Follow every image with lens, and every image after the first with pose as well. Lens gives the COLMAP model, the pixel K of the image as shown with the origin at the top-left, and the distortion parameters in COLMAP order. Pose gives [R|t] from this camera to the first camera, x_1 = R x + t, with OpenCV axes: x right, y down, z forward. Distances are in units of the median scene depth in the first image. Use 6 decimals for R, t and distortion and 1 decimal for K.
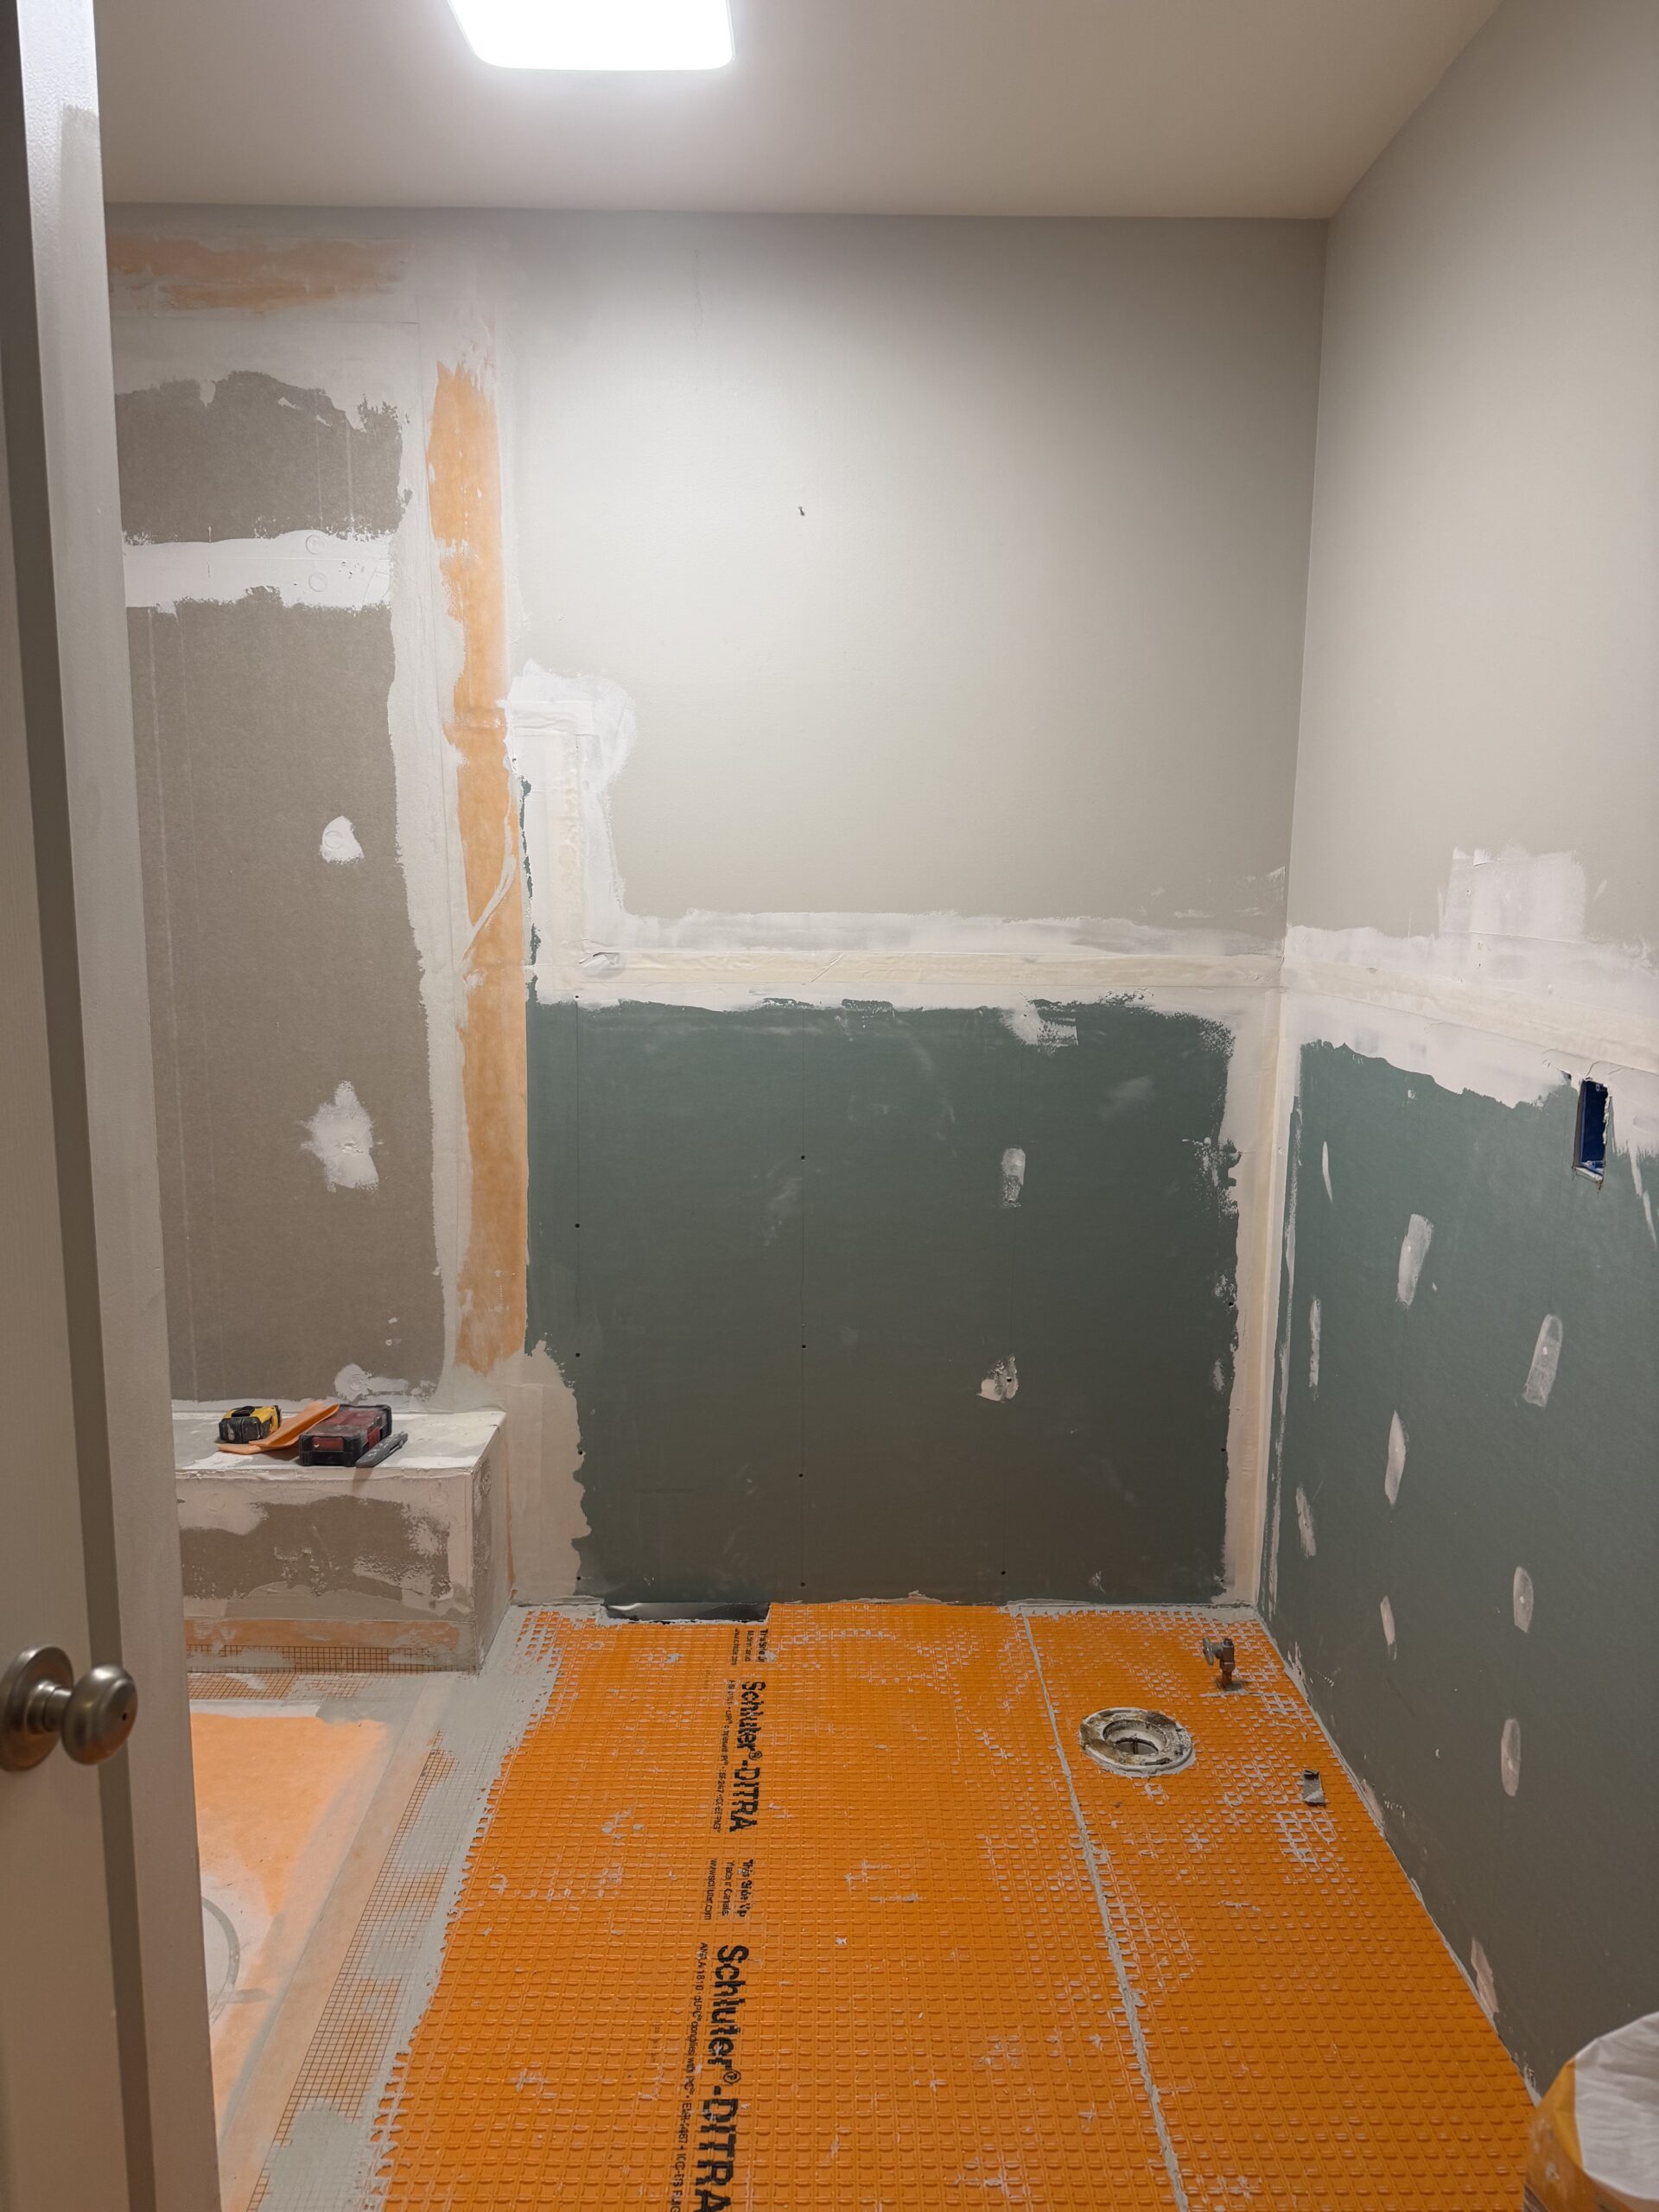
lens RADIAL K [[1557.6, 0, 834.4], [0, 1557.6, 1112.6], [0, 0, 1]] dist [0.010144, -0.015354]
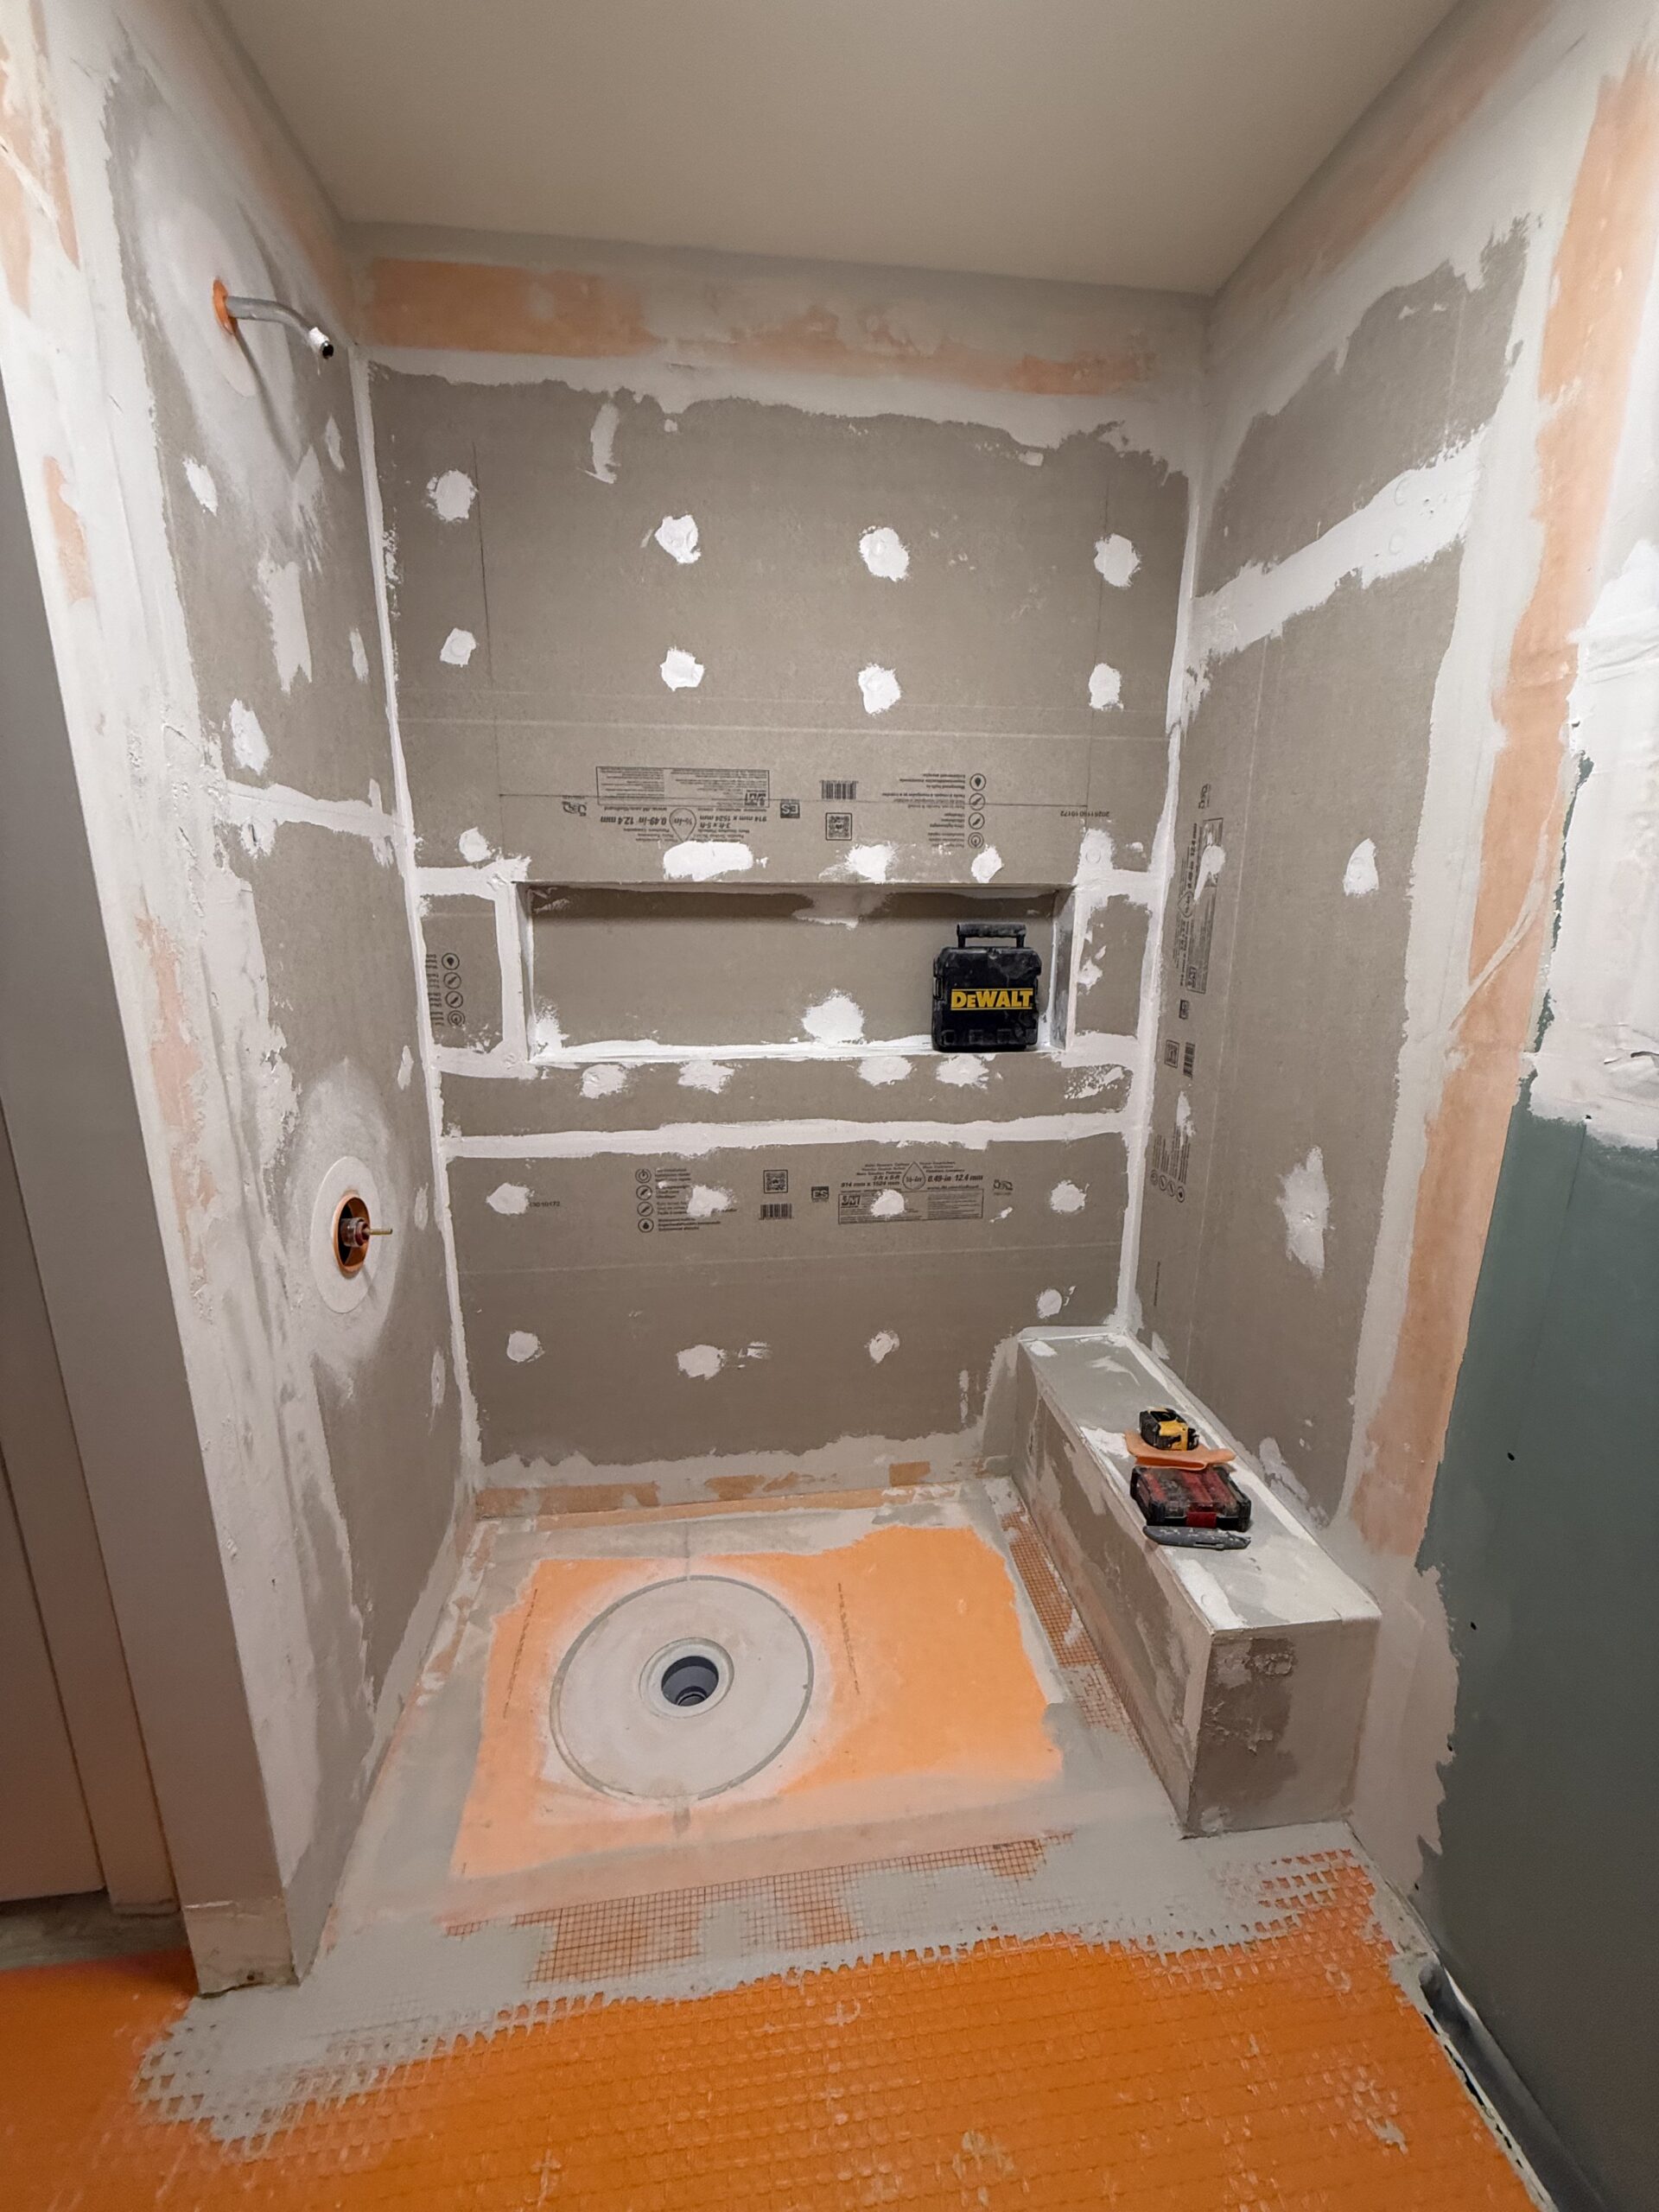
lens RADIAL K [[877.7, 0, 826.0], [0, 877.7, 1099.8], [0, 0, 1]] dist [-0.002132, 0.000480]
pose [[0.112353, 0.219601, -0.969099, 0.132137], [-0.169790, 0.965173, 0.199027, -0.099909], [0.979055, 0.142182, 0.145726, 0.669577]]
